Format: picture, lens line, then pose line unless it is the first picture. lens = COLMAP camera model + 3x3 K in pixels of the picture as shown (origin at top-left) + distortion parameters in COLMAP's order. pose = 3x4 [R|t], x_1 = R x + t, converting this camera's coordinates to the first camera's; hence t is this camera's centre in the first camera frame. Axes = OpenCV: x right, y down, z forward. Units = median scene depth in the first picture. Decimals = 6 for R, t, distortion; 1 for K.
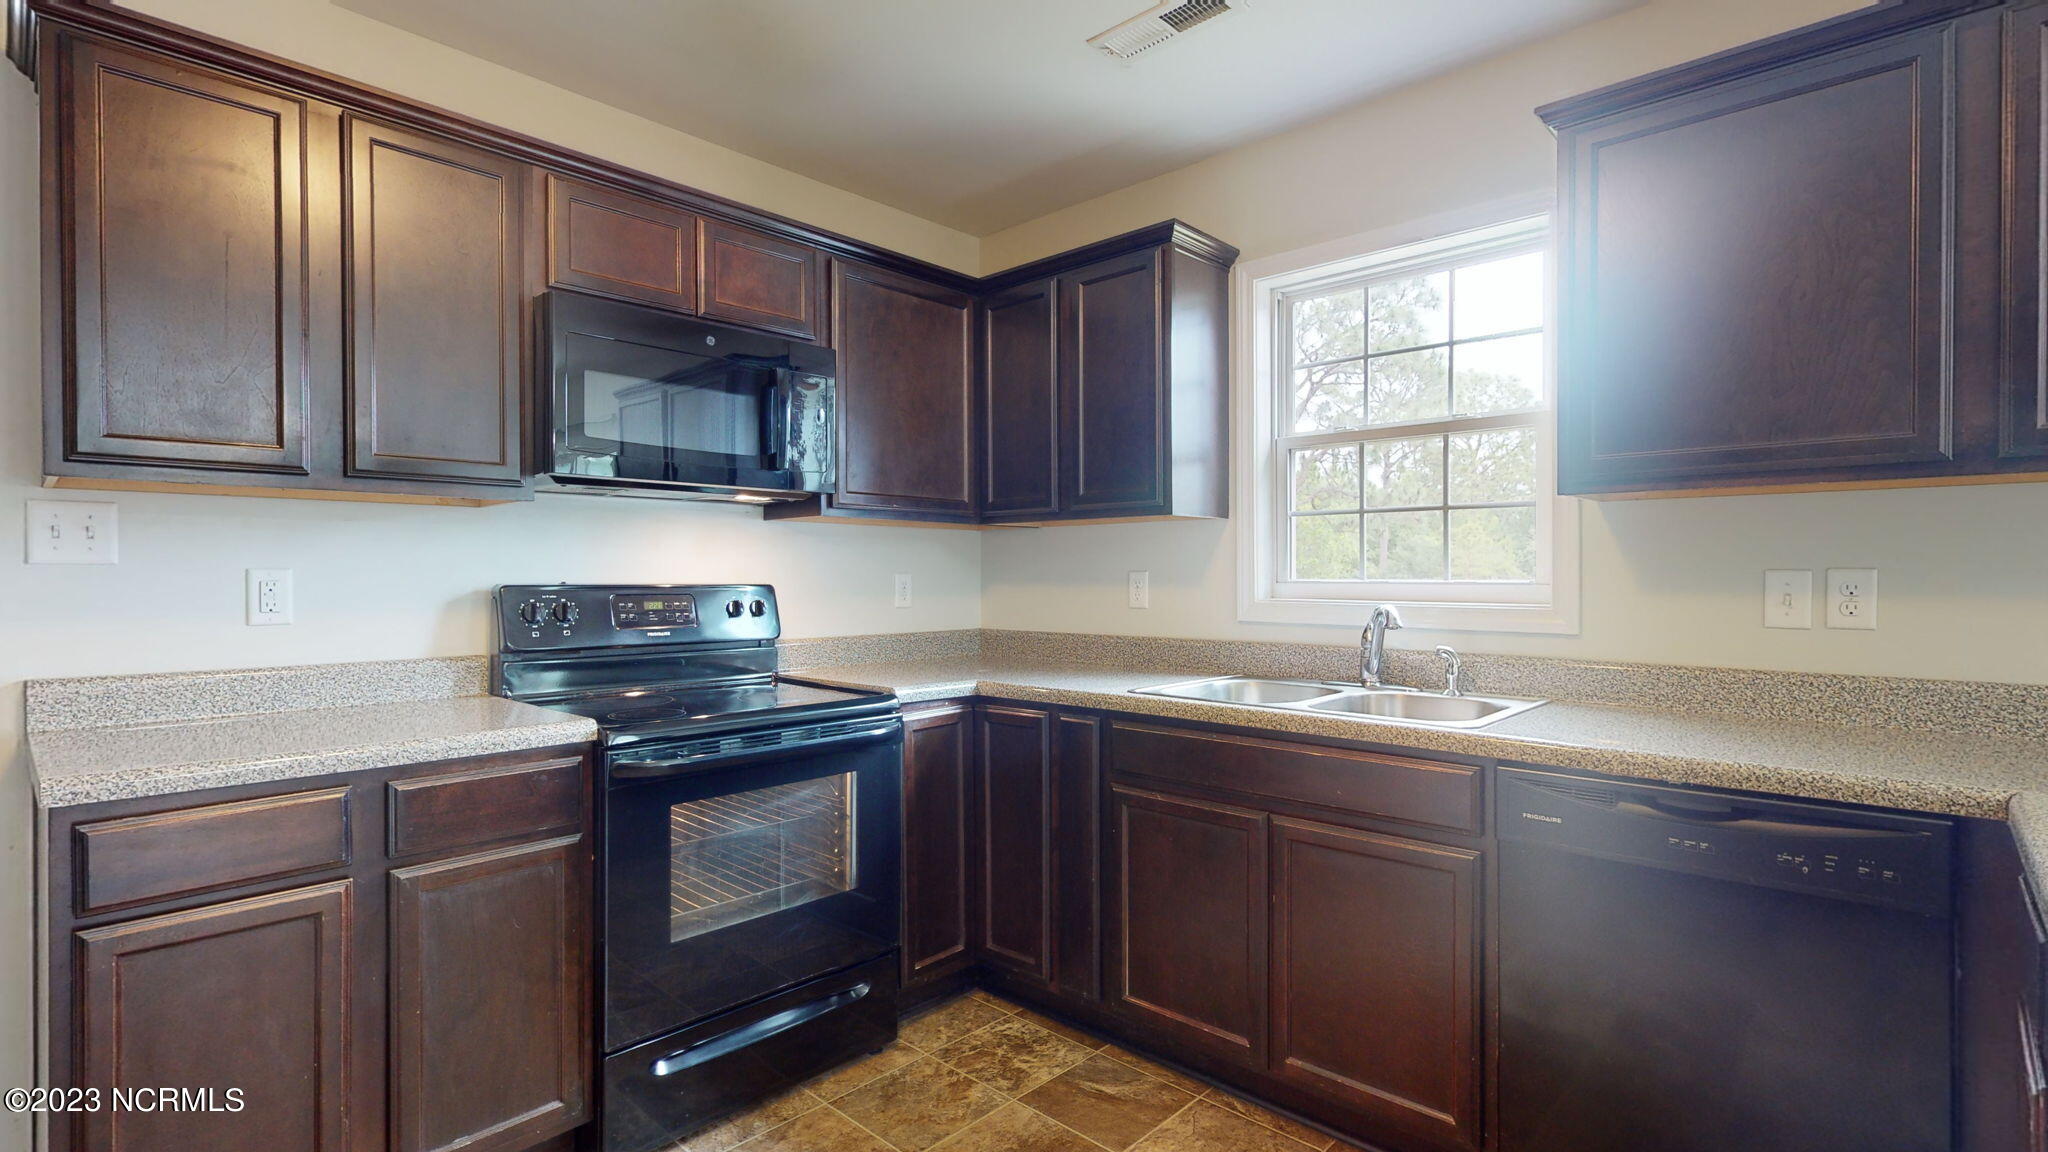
lens RADIAL K [[936.7, 0, 1018.2], [0, 936.7, 581.3], [0, 0, 1]] dist [0.000957, -0.000331]
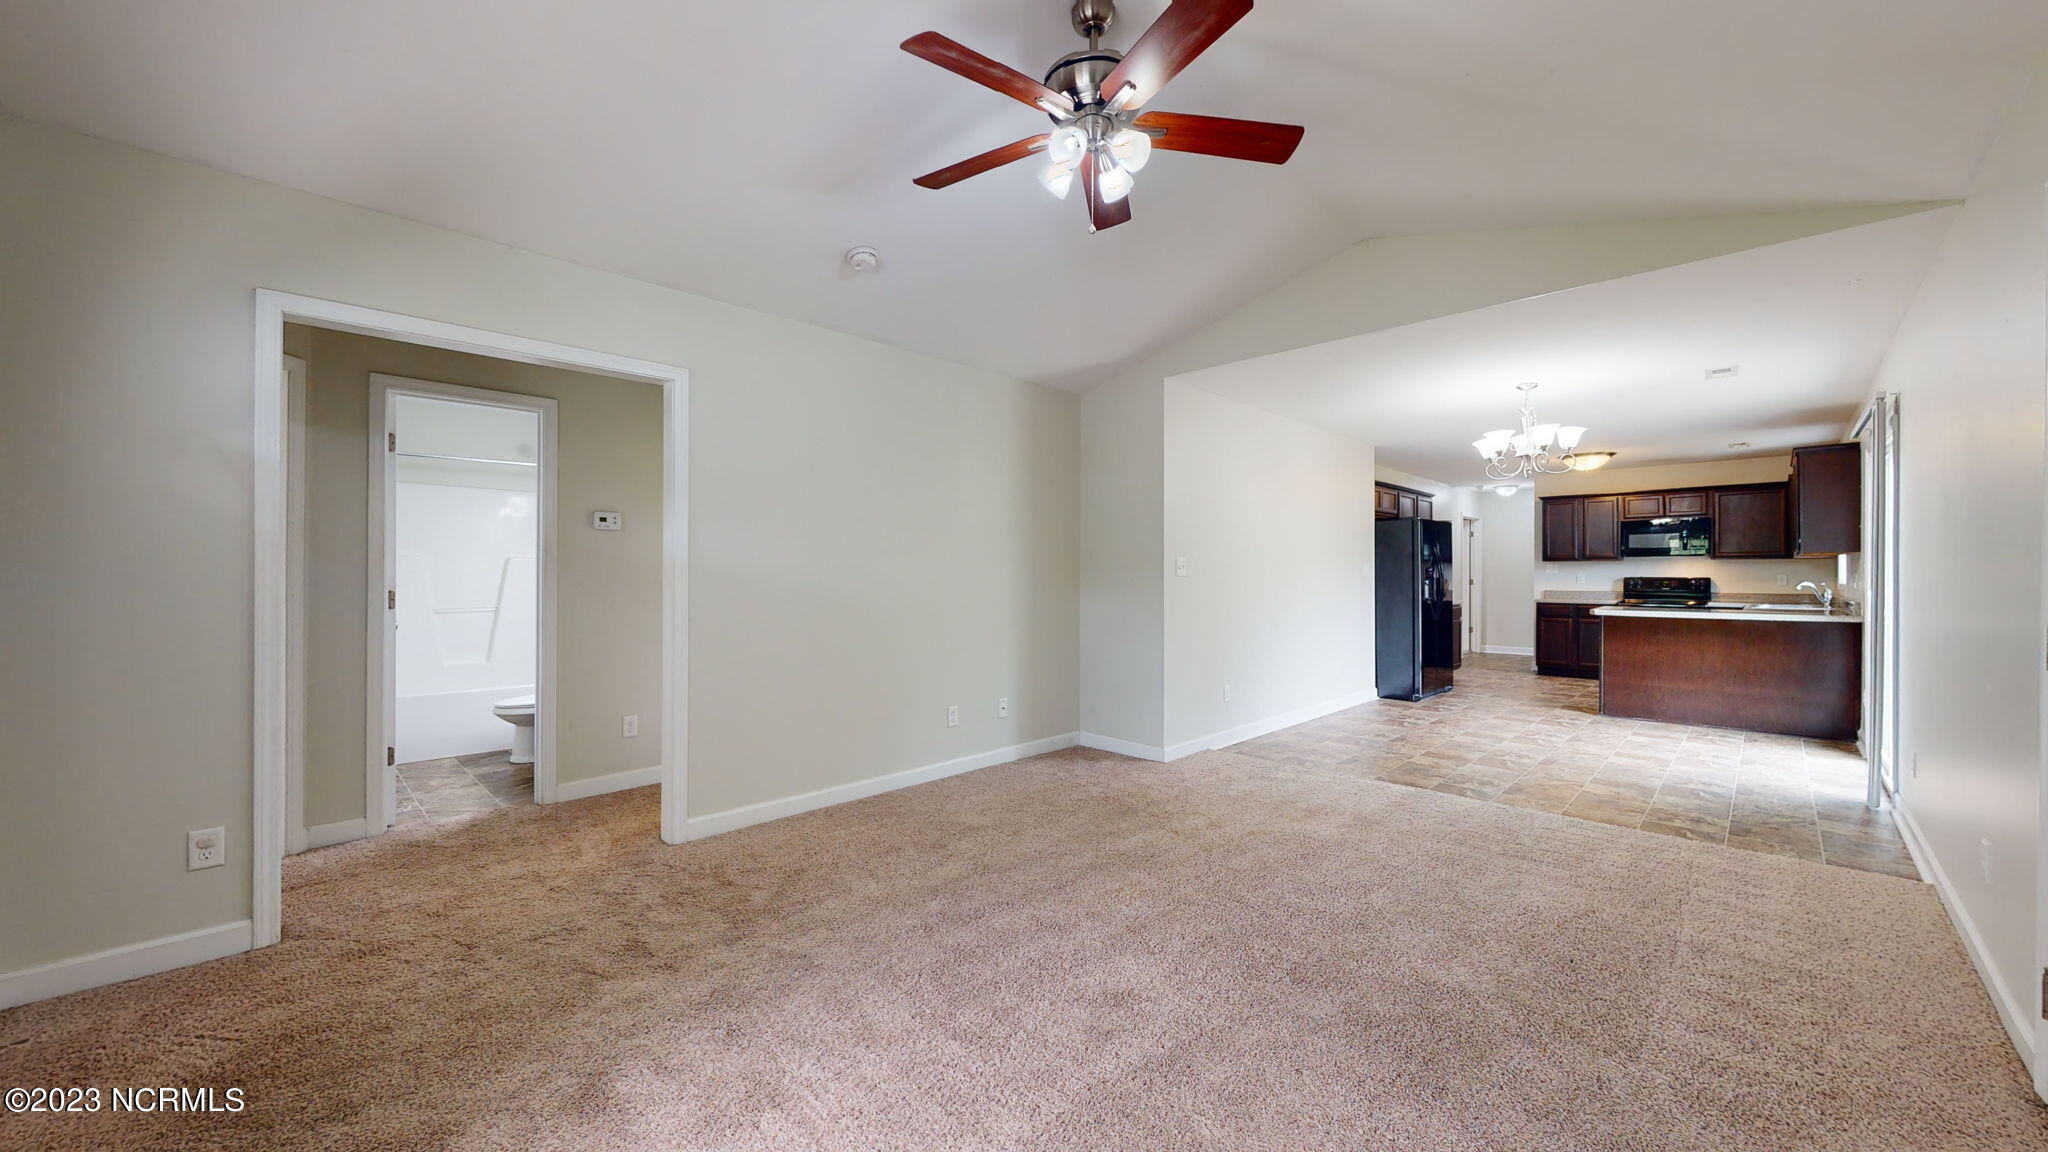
lens RADIAL K [[754.7, 0, 1032.0], [0, 754.7, 565.2], [0, 0, 1]] dist [-0.001719, -0.000053]
pose [[-0.014616, -0.011057, -0.999832, 3.408806], [-0.009184, 0.999898, -0.010923, 0.012957], [0.999851, 0.009023, -0.014716, -2.025973]]
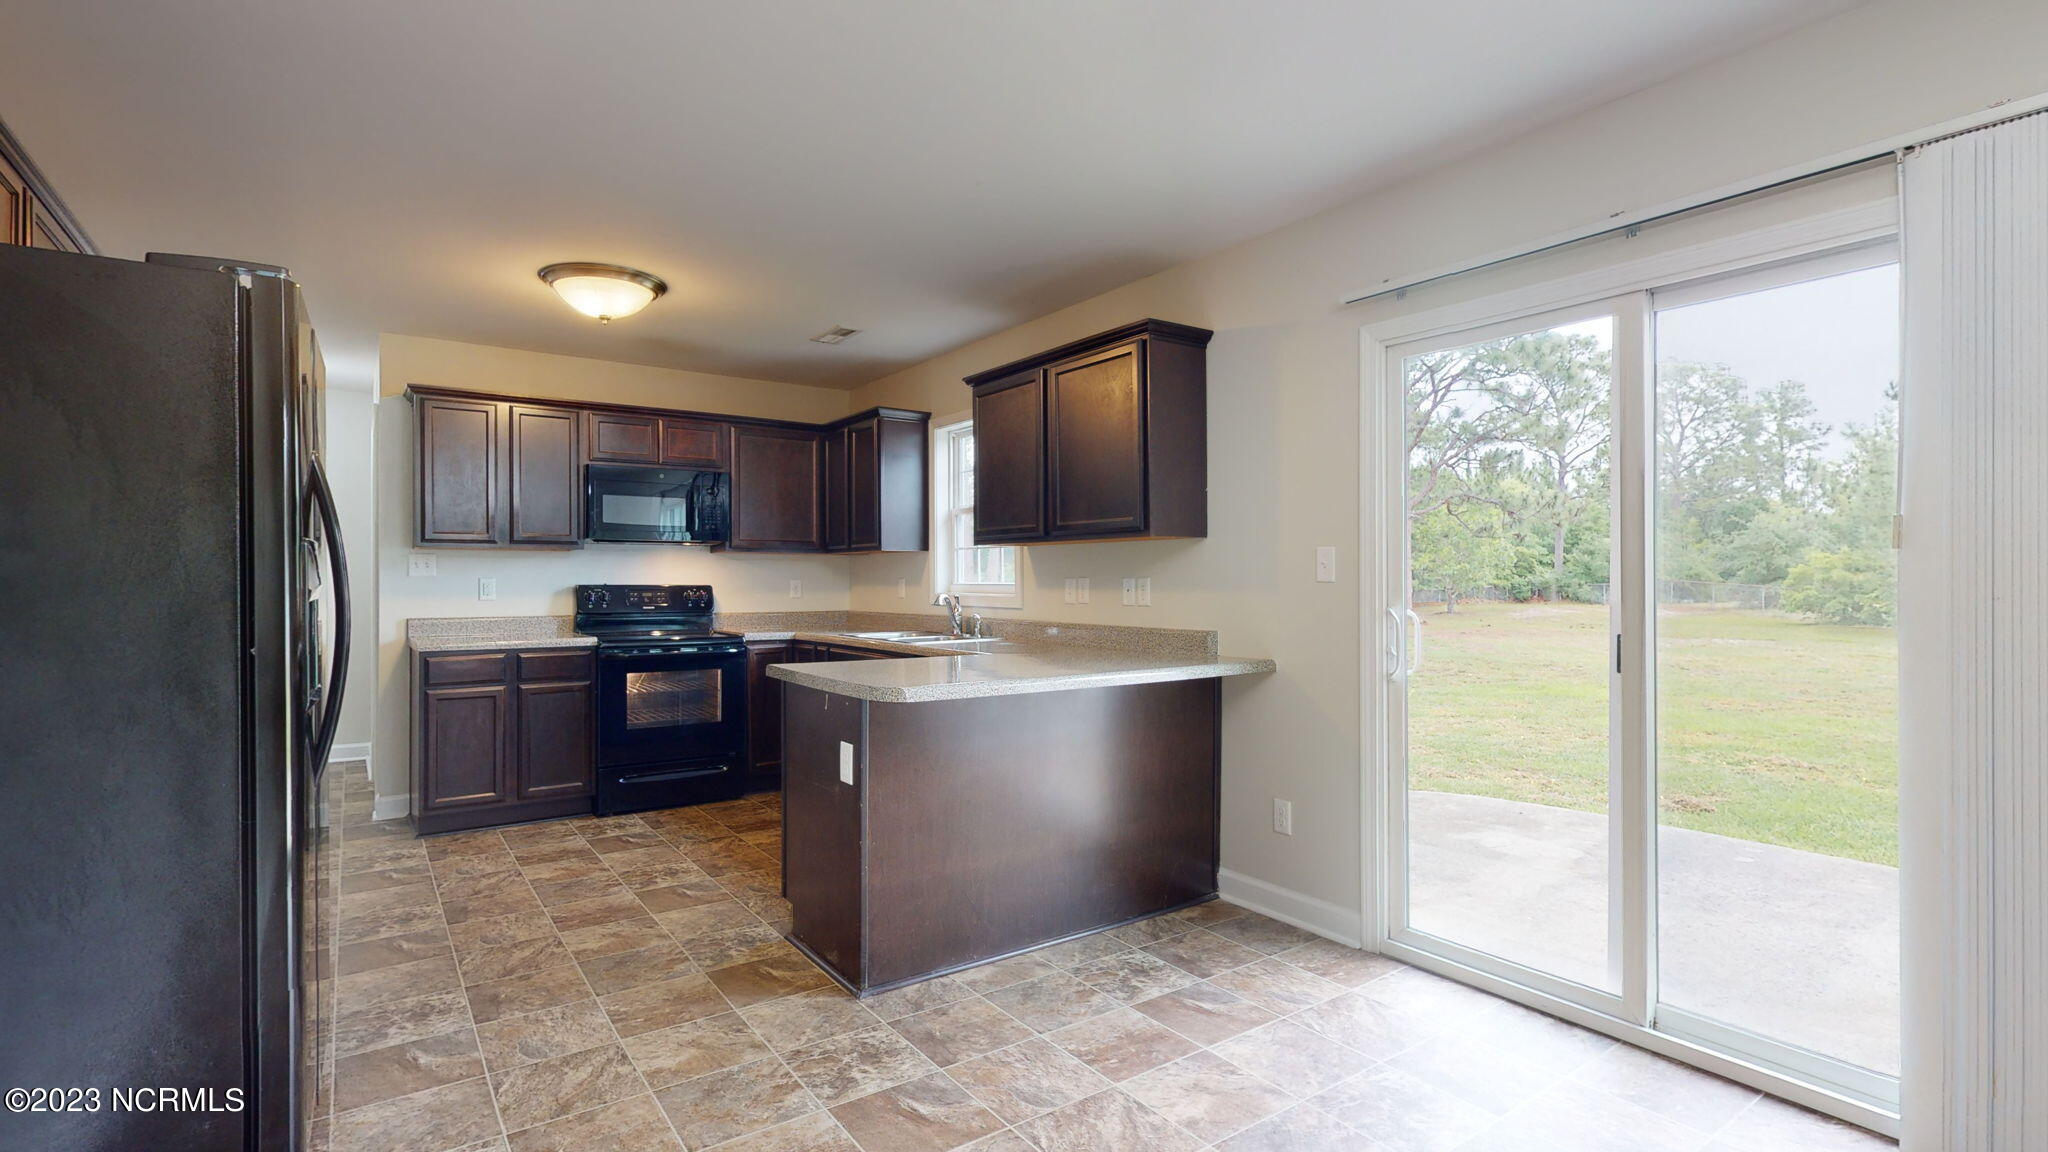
lens RADIAL K [[936.7, 0, 1026.6], [0, 936.7, 580.8], [0, 0, 1]] dist [0.000957, -0.000331]
pose [[0.980823, -0.000354, -0.194900, 0.981992], [-0.000752, 0.999984, -0.005600, 0.006530], [0.194899, 0.005639, 0.980807, -1.047045]]
